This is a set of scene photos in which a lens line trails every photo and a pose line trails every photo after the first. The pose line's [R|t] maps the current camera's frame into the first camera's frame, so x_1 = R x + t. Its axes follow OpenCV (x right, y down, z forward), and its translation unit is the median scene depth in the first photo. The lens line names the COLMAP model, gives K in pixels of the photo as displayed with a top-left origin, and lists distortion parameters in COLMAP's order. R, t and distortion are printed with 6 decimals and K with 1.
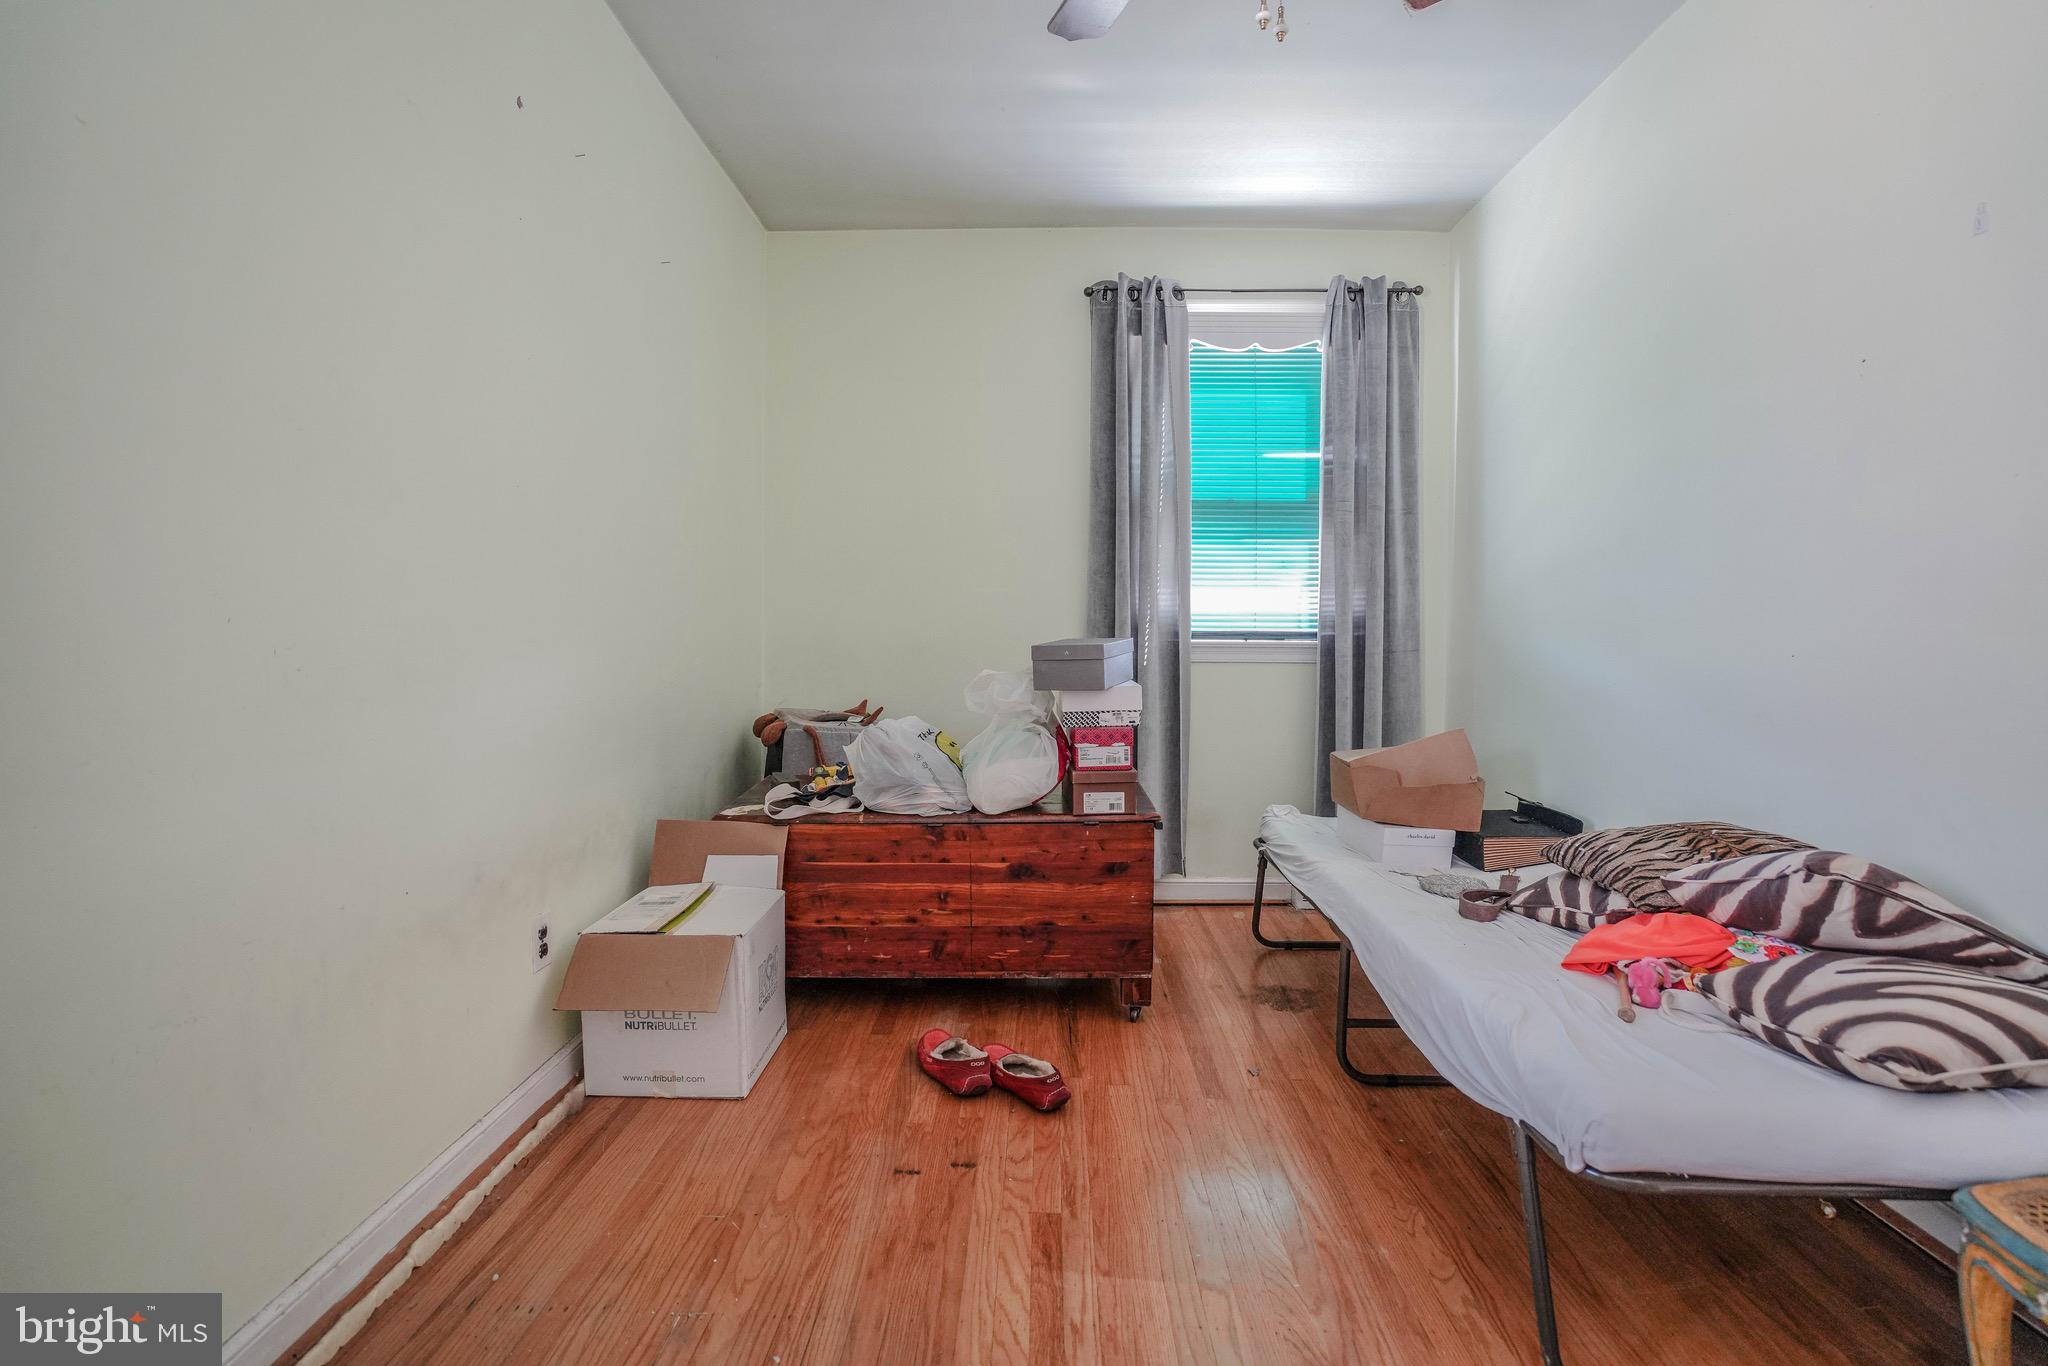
lens RADIAL K [[970.6, 0, 1025.4], [0, 970.6, 674.1], [0, 0, 1]] dist [-0.057196, 0.019481]
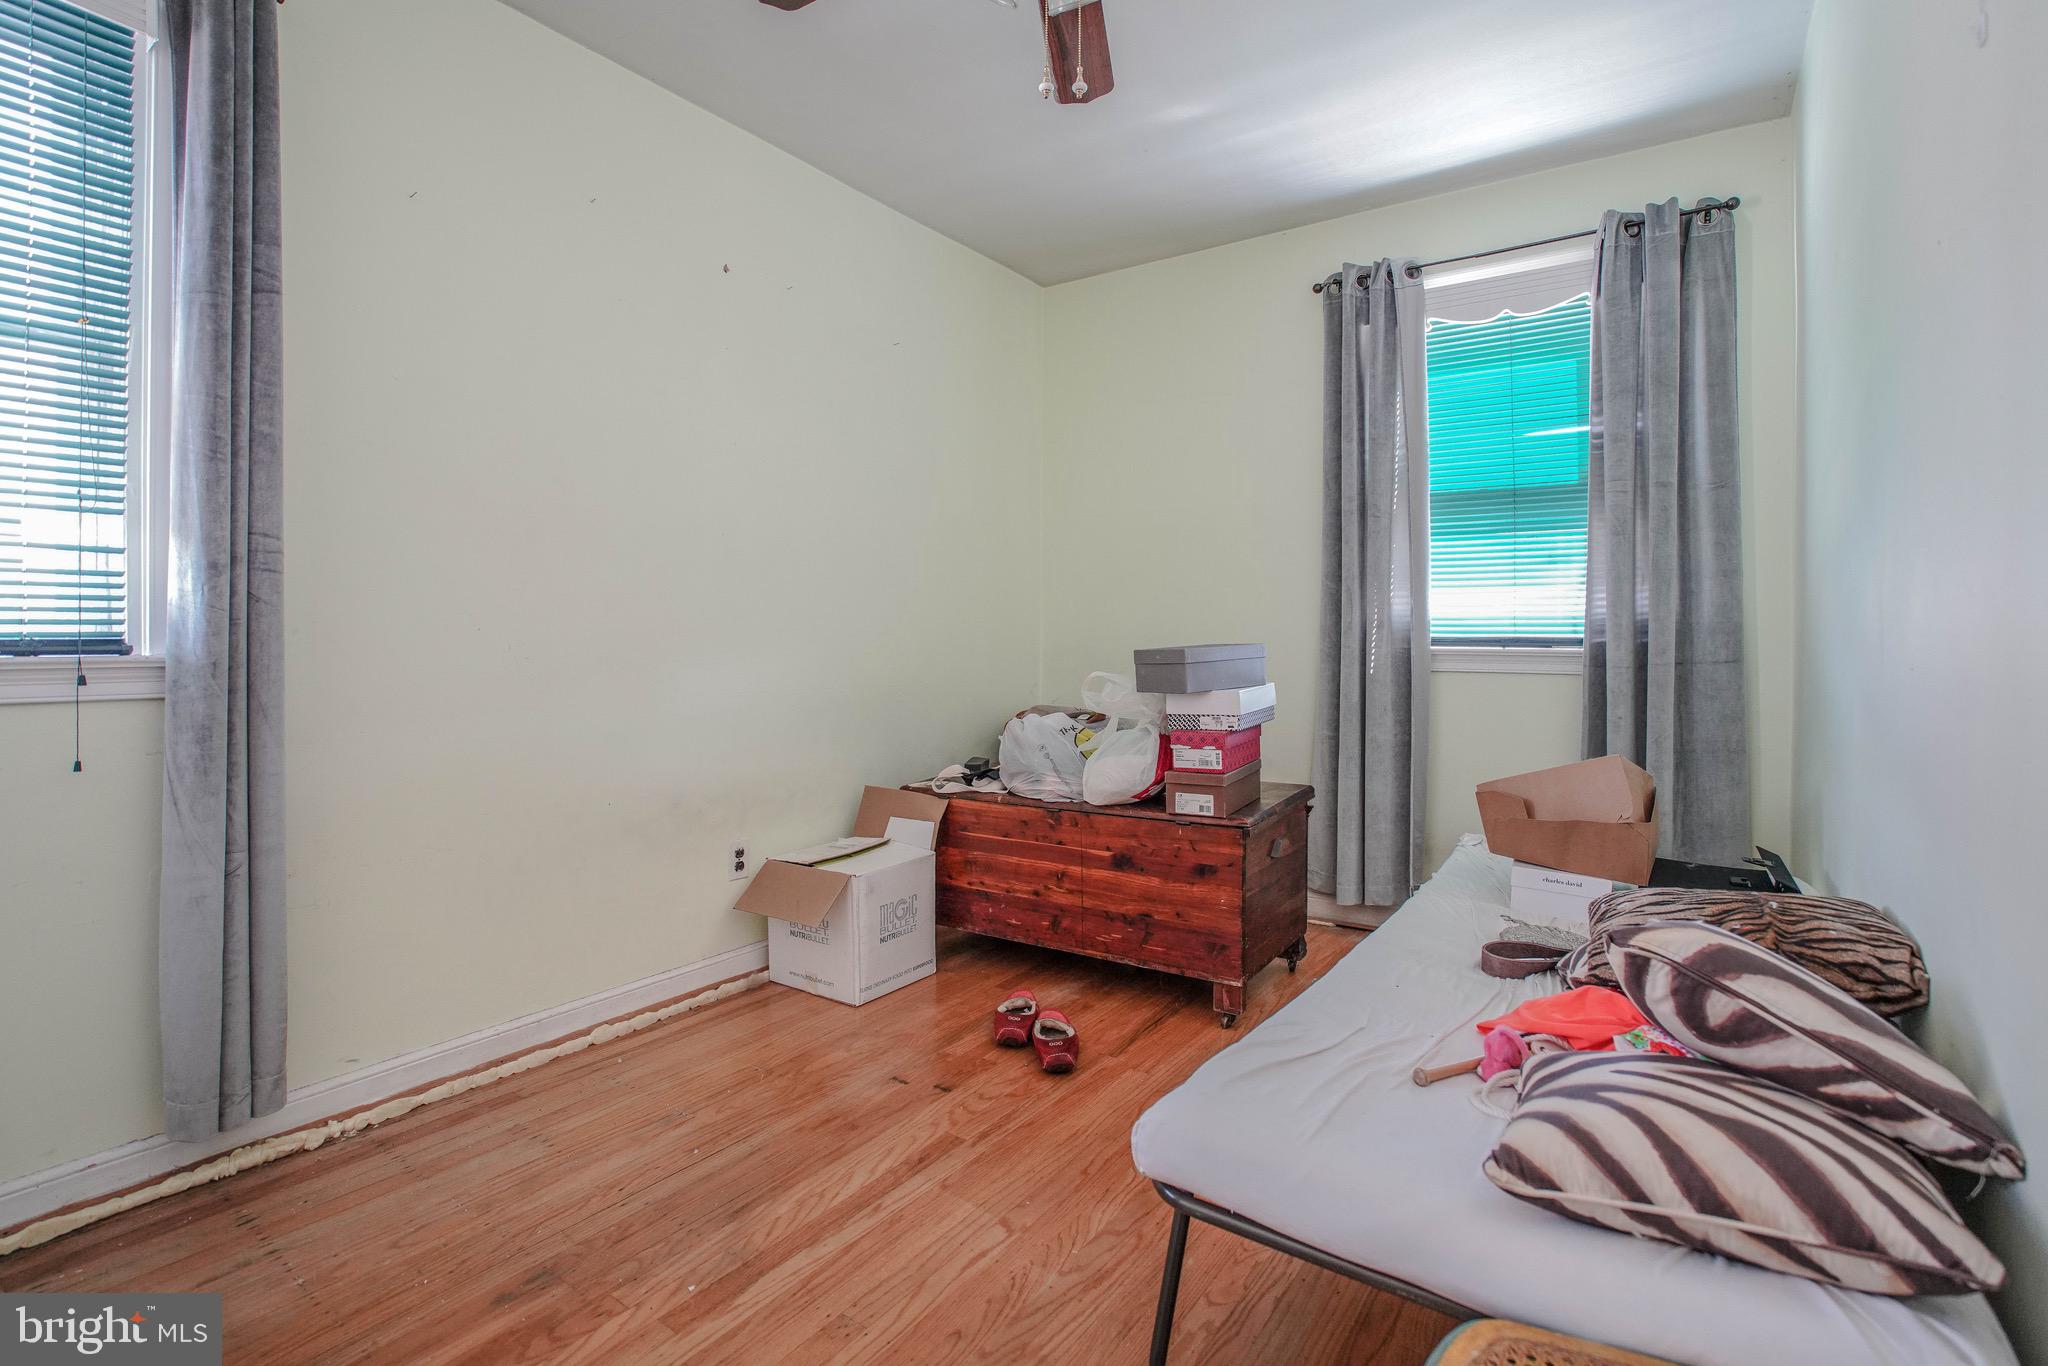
lens RADIAL K [[970.6, 0, 965.8], [0, 970.6, 654.5], [0, 0, 1]] dist [-0.057196, 0.019481]
pose [[0.818750, 0.008900, -0.574081, 0.461052], [-0.025440, 0.999460, -0.020787, 0.002186], [0.573586, 0.031624, 0.818535, 0.022979]]
